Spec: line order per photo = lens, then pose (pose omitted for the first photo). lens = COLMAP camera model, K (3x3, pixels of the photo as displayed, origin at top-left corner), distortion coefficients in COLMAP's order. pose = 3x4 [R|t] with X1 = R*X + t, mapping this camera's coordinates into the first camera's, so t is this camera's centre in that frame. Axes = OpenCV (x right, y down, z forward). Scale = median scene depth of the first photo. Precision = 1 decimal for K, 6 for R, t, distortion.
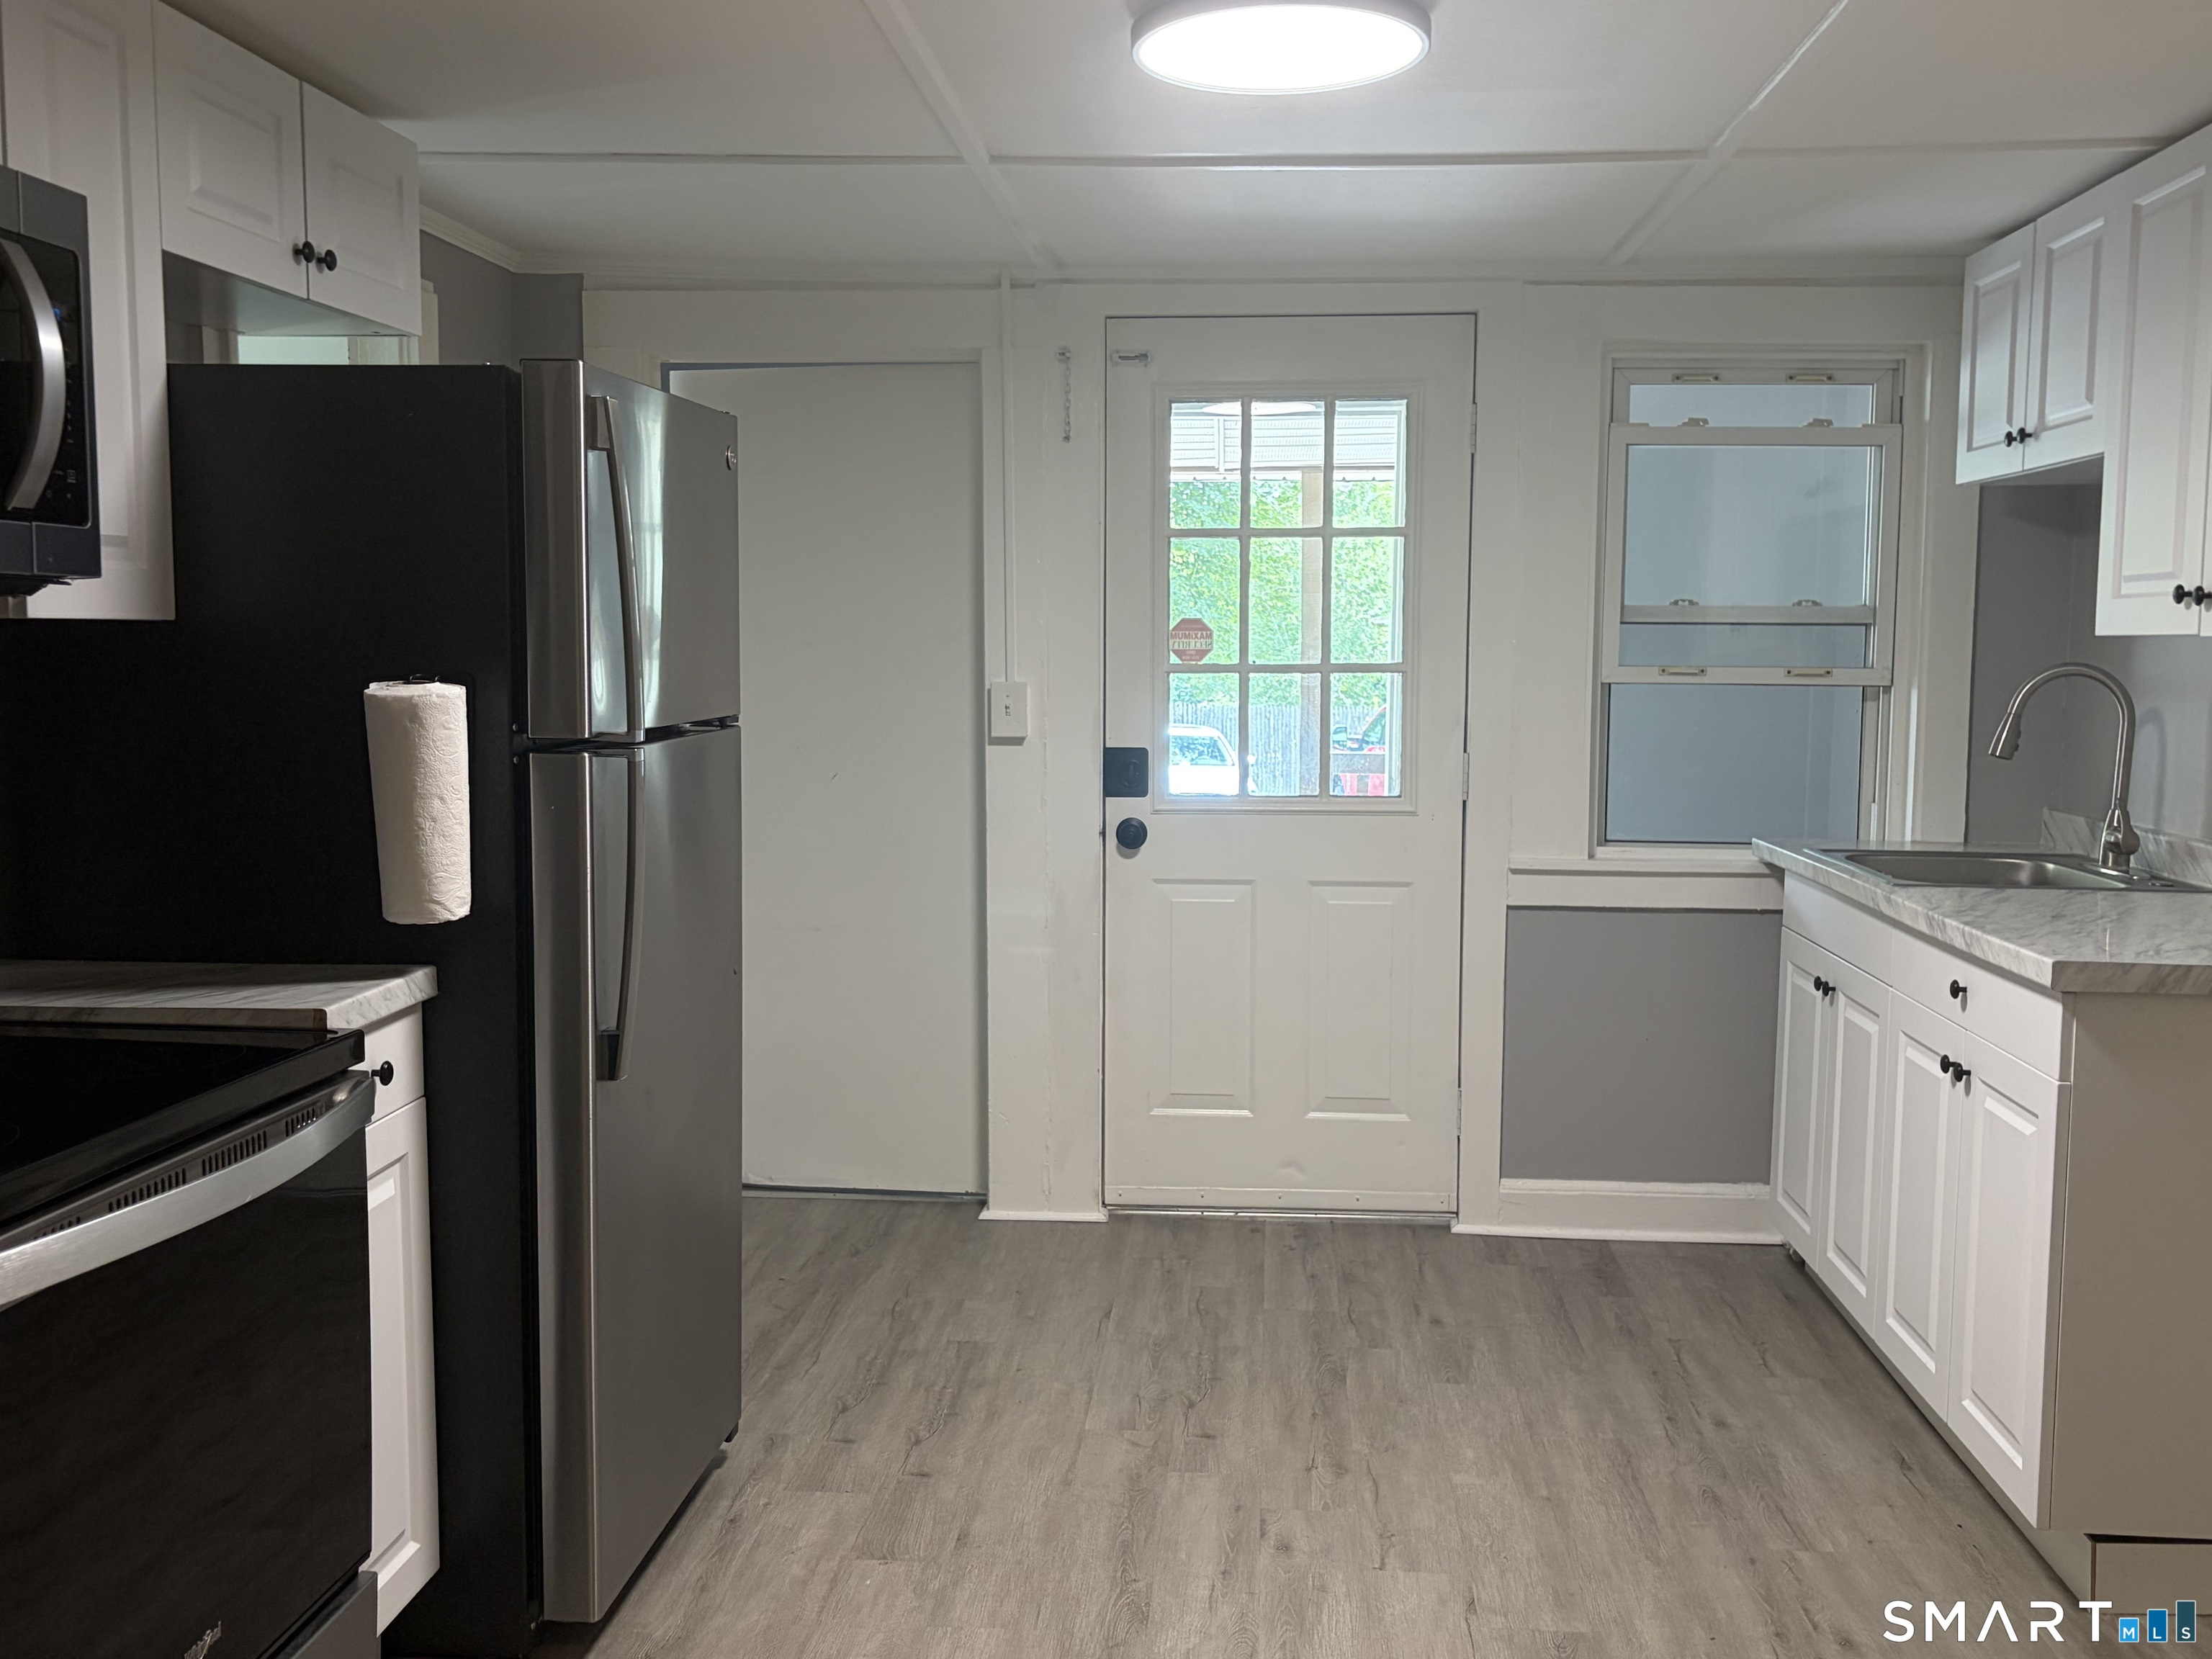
lens RADIAL K [[2015.9, 0, 1105.6], [0, 2015.9, 831.1], [0, 0, 1]] dist [0.015175, 0.000000]
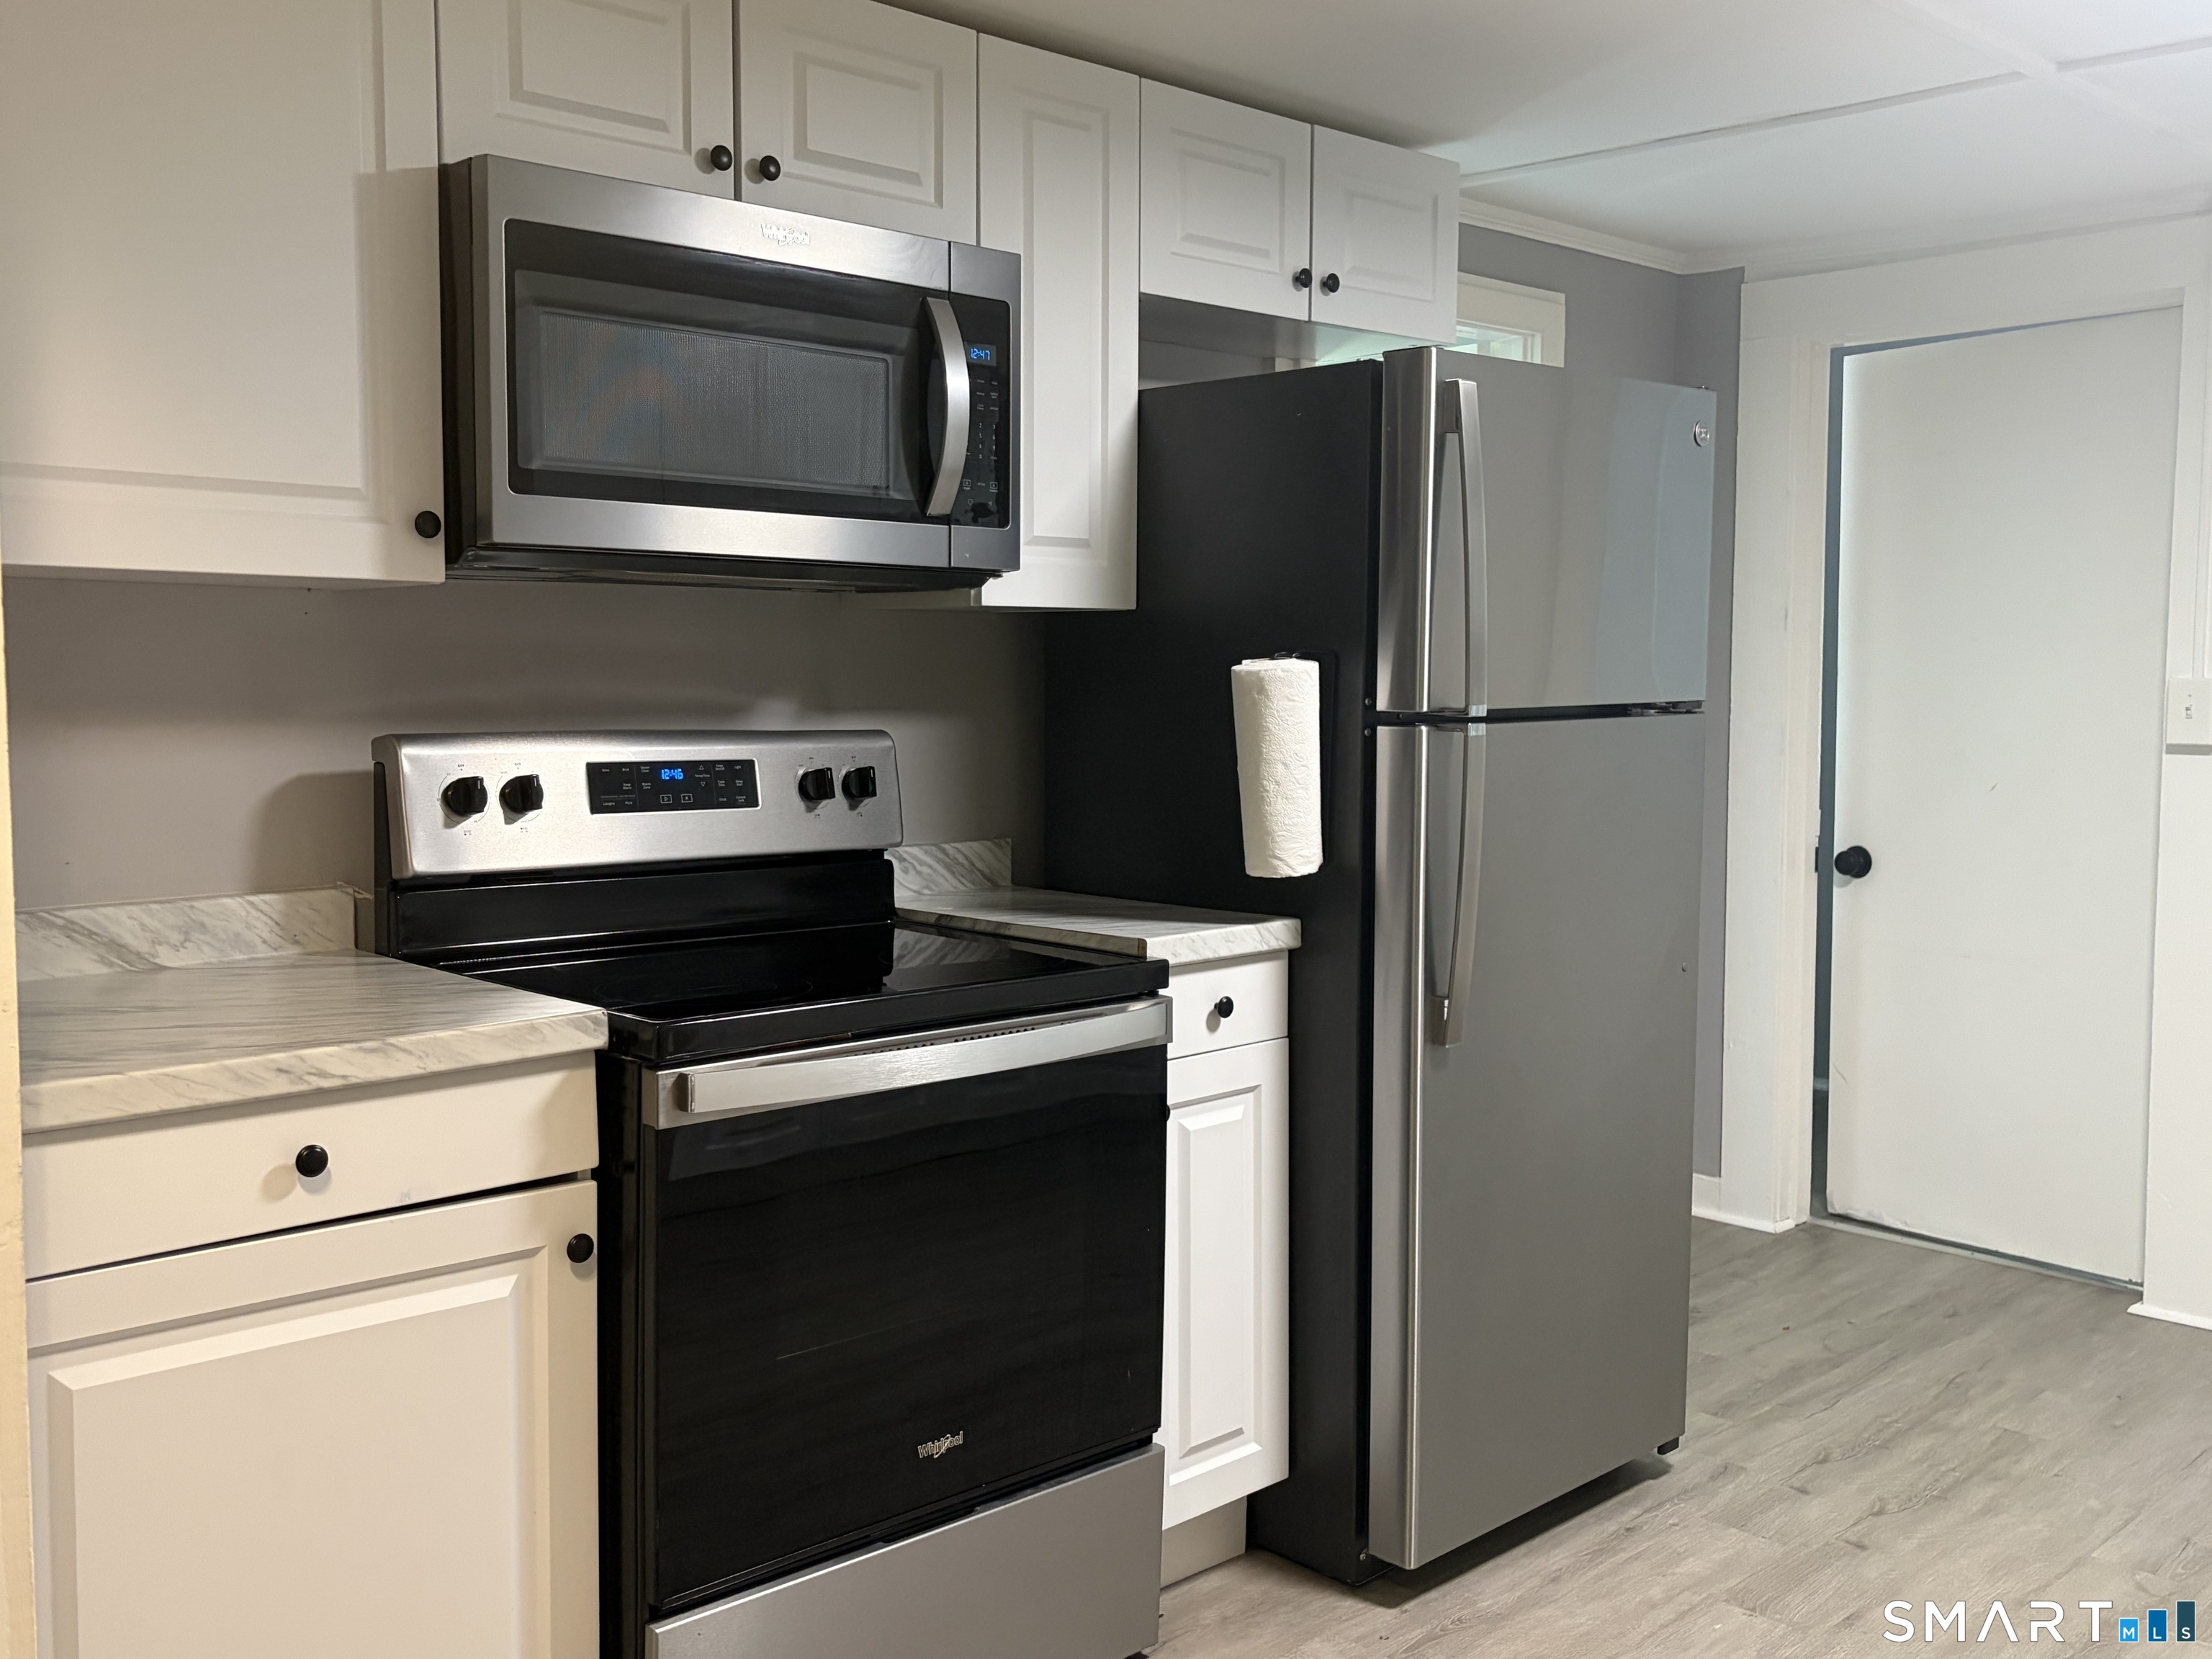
lens RADIAL K [[2015.9, 0, 1098.4], [0, 2015.9, 842.8], [0, 0, 1]] dist [0.015175, 0.000000]
pose [[0.747399, 0.053075, -0.662252, 0.204140], [-0.059661, 0.998138, 0.012662, 0.012018], [0.661691, 0.030047, 0.749175, 0.075867]]
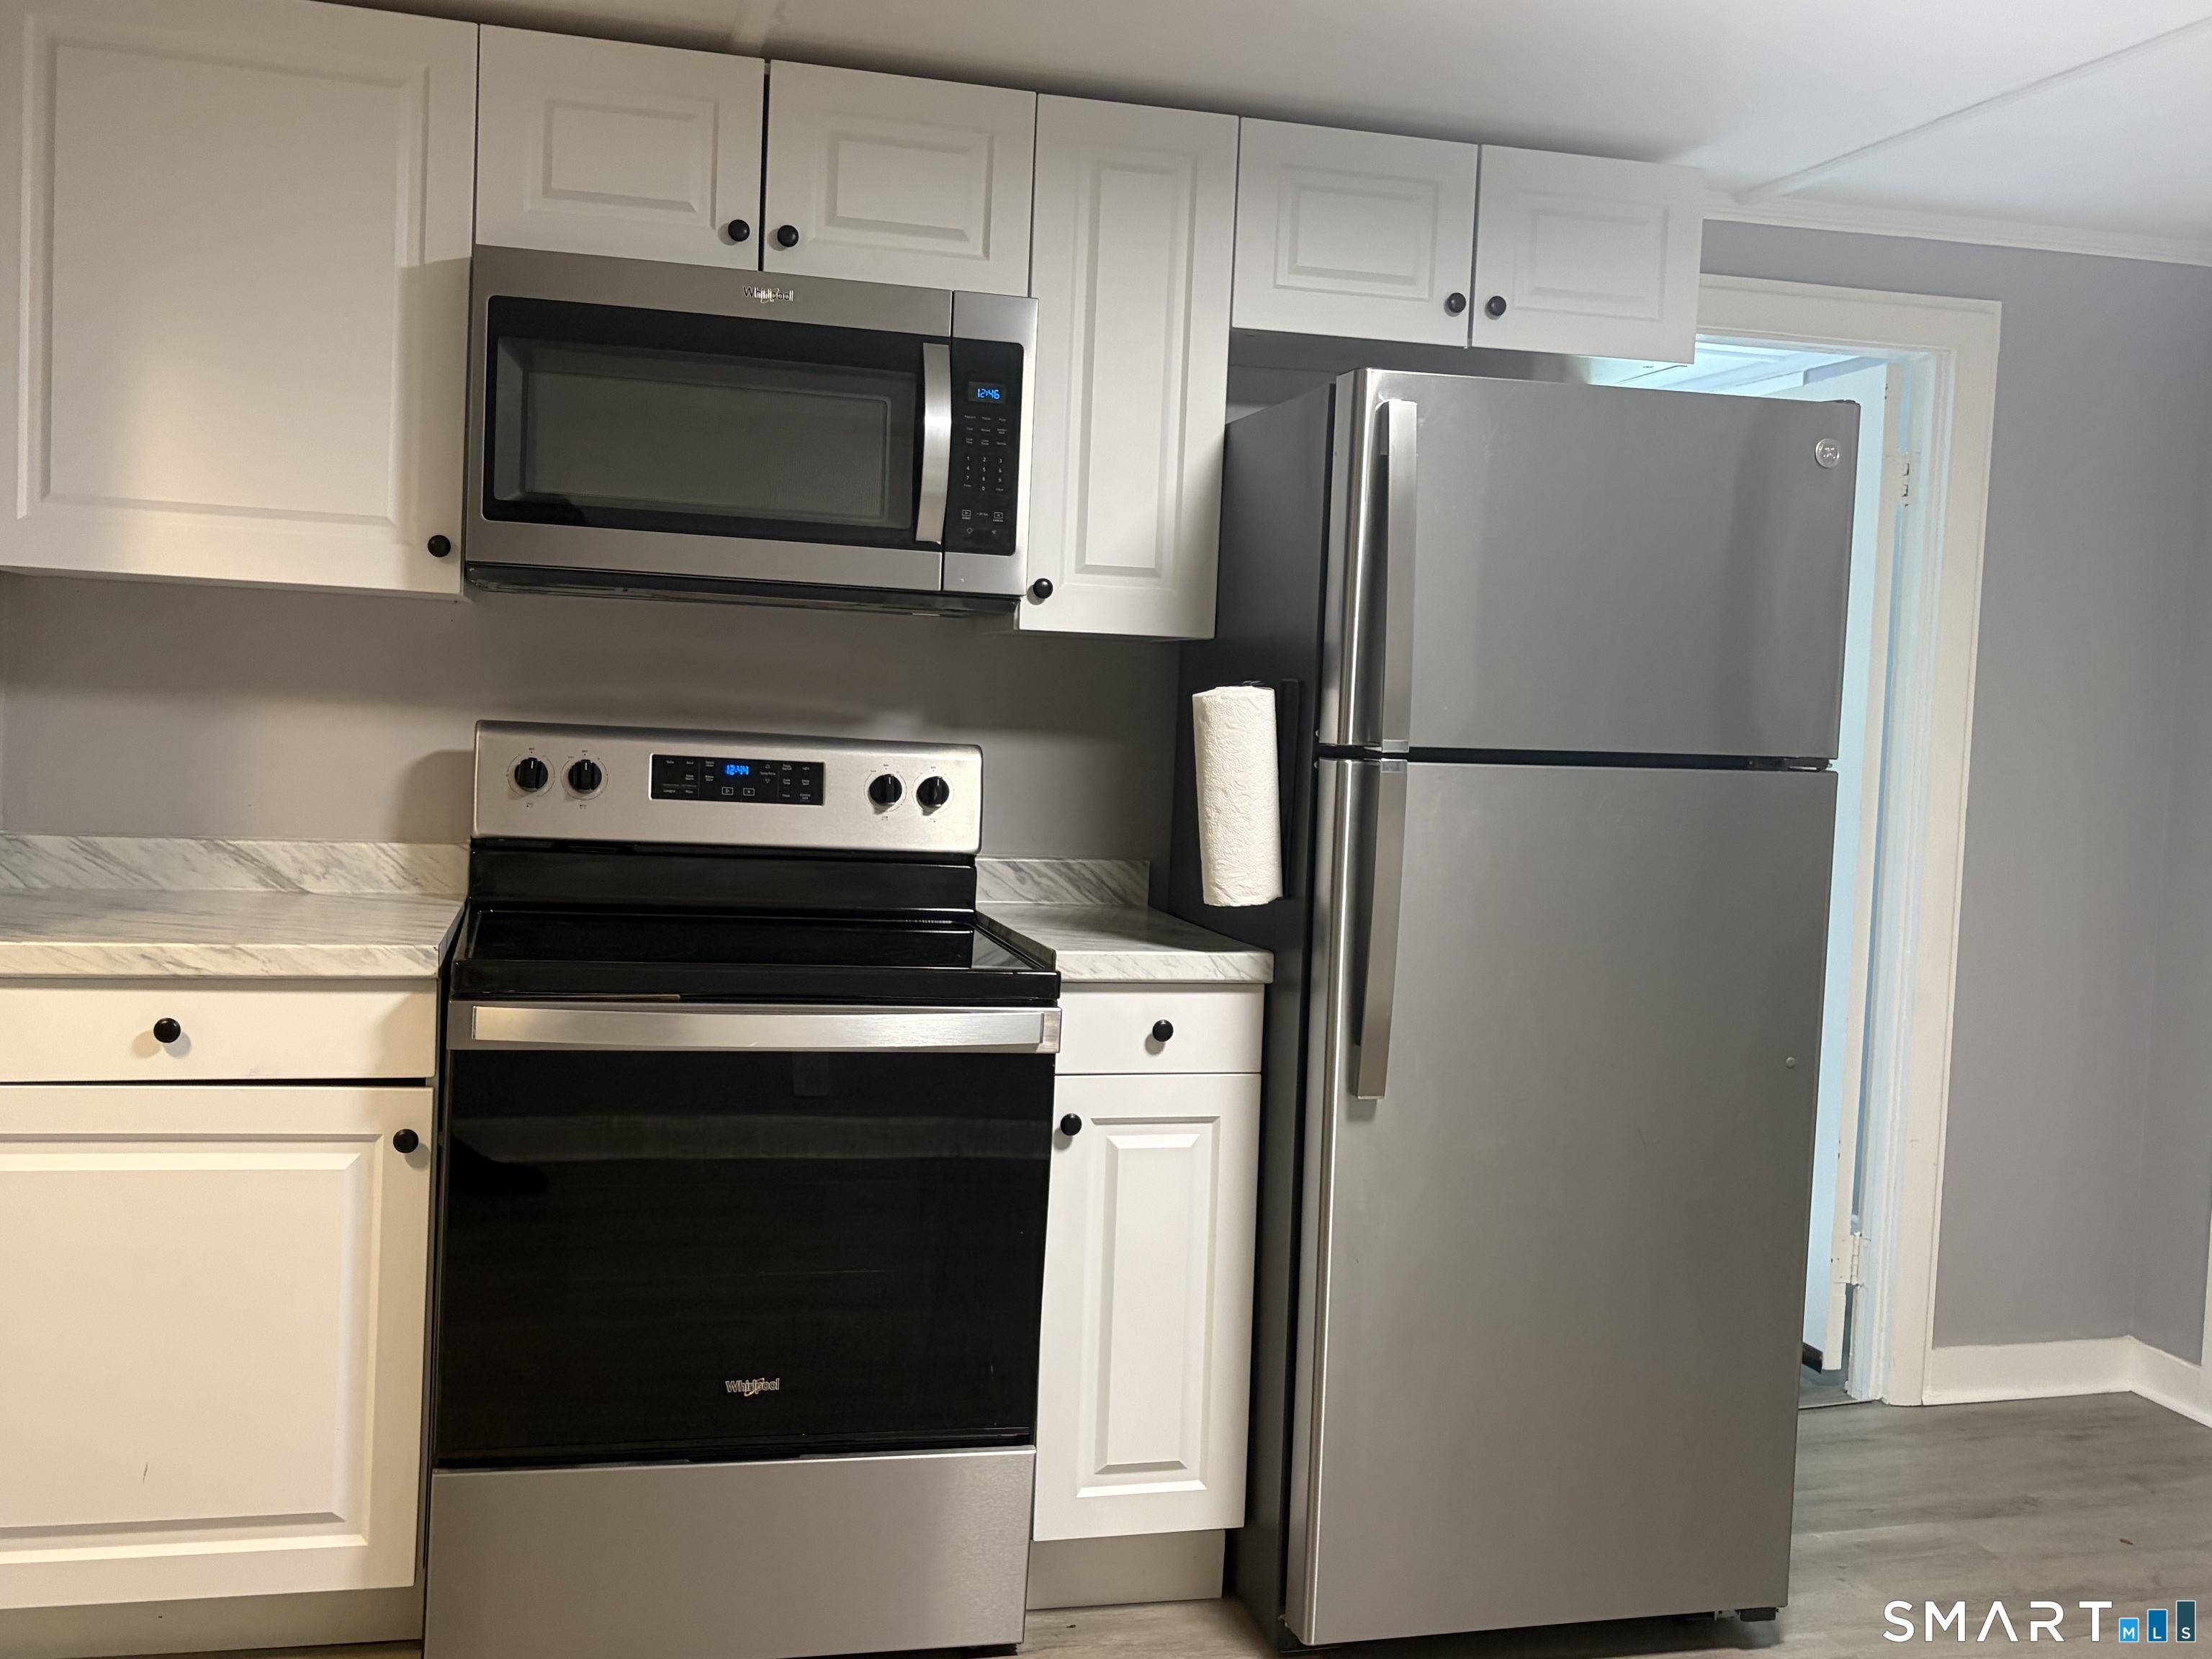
lens RADIAL K [[2015.9, 0, 1097.2], [0, 2015.9, 830.9], [0, 0, 1]] dist [0.015175, 0.000000]
pose [[0.329040, 0.067863, -0.941874, 0.426359], [-0.129465, 0.991238, 0.026192, -0.009333], [0.935399, 0.113322, 0.334942, 0.368729]]
